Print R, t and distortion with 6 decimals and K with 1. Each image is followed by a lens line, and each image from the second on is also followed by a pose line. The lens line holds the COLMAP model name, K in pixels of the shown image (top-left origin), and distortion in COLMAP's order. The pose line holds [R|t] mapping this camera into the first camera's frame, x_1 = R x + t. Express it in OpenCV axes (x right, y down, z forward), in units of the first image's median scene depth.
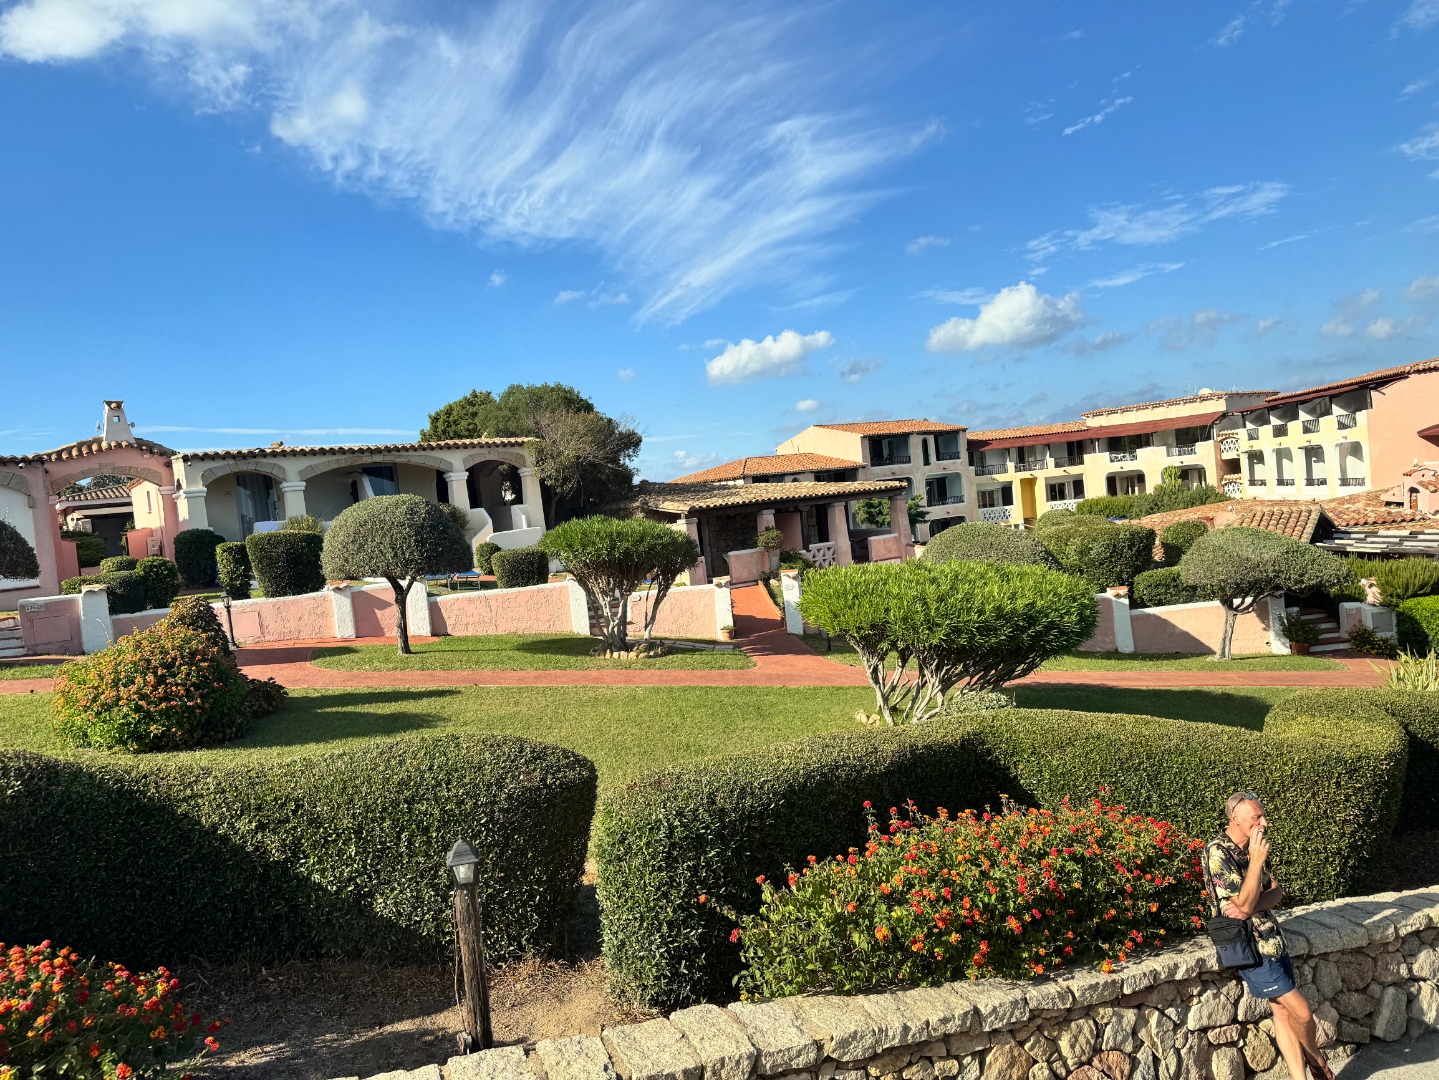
lens RADIAL K [[984.1, 0, 722.7], [0, 984.1, 545.9], [0, 0, 1]] dist [0.056773, -0.080819]
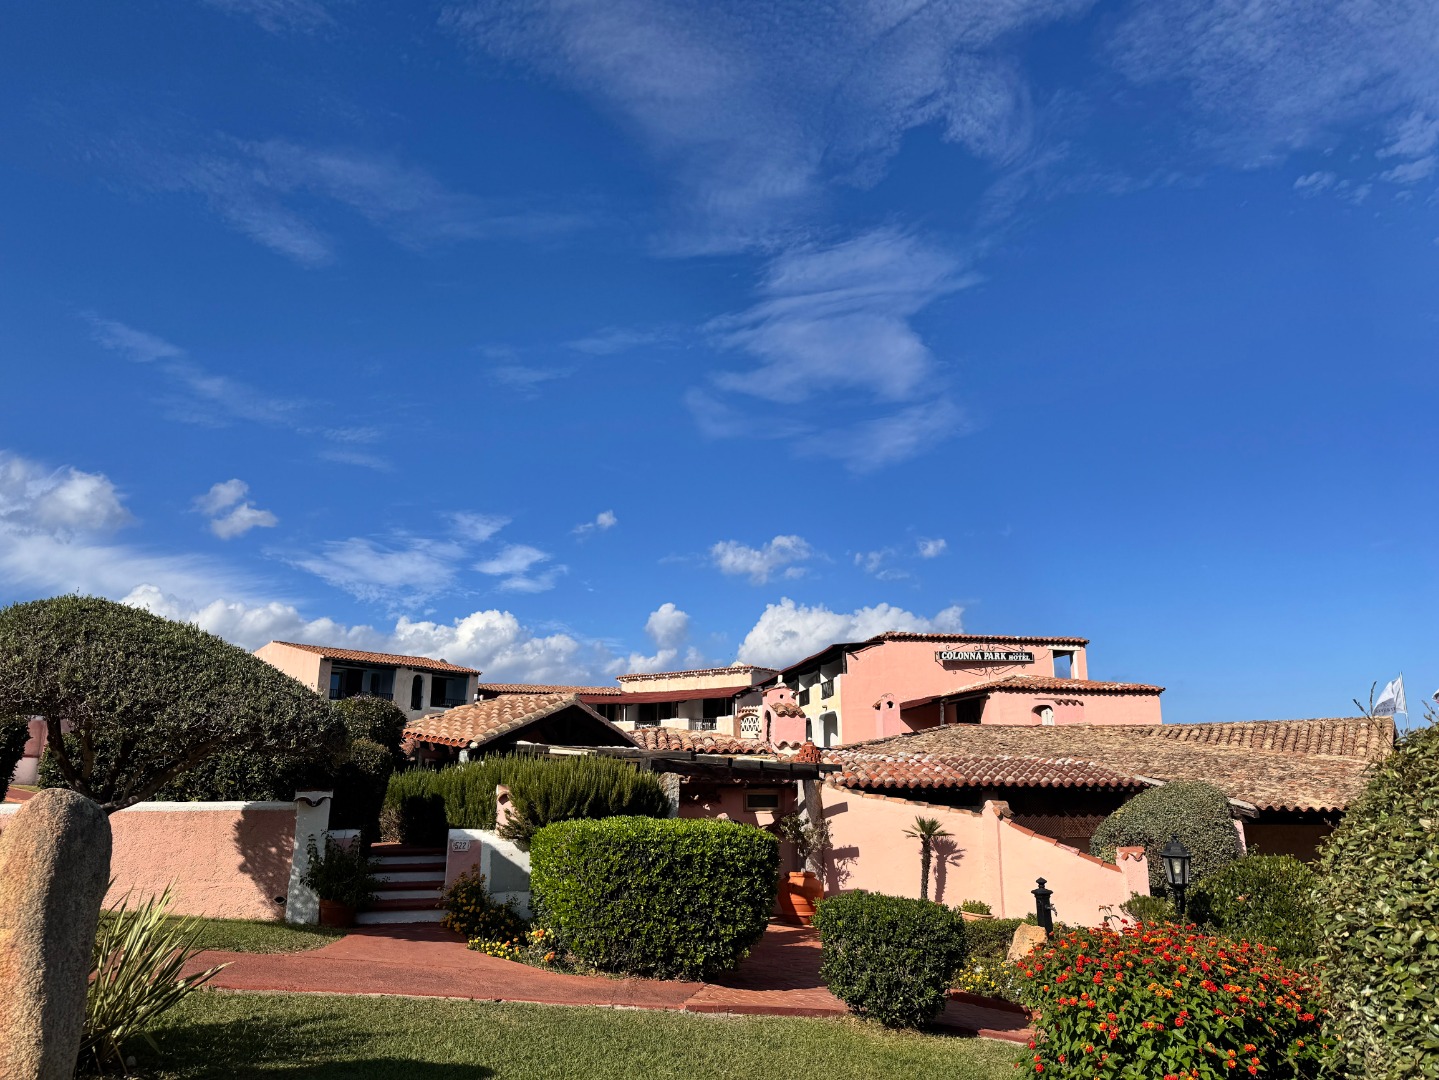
lens RADIAL K [[984.1, 0, 722.7], [0, 984.1, 545.9], [0, 0, 1]] dist [0.056773, -0.080819]
pose [[0.943932, 0.171725, 0.281962, 0.194804], [-0.080259, 0.947811, -0.308565, 0.021895], [-0.320235, 0.268635, 0.908452, 0.145398]]
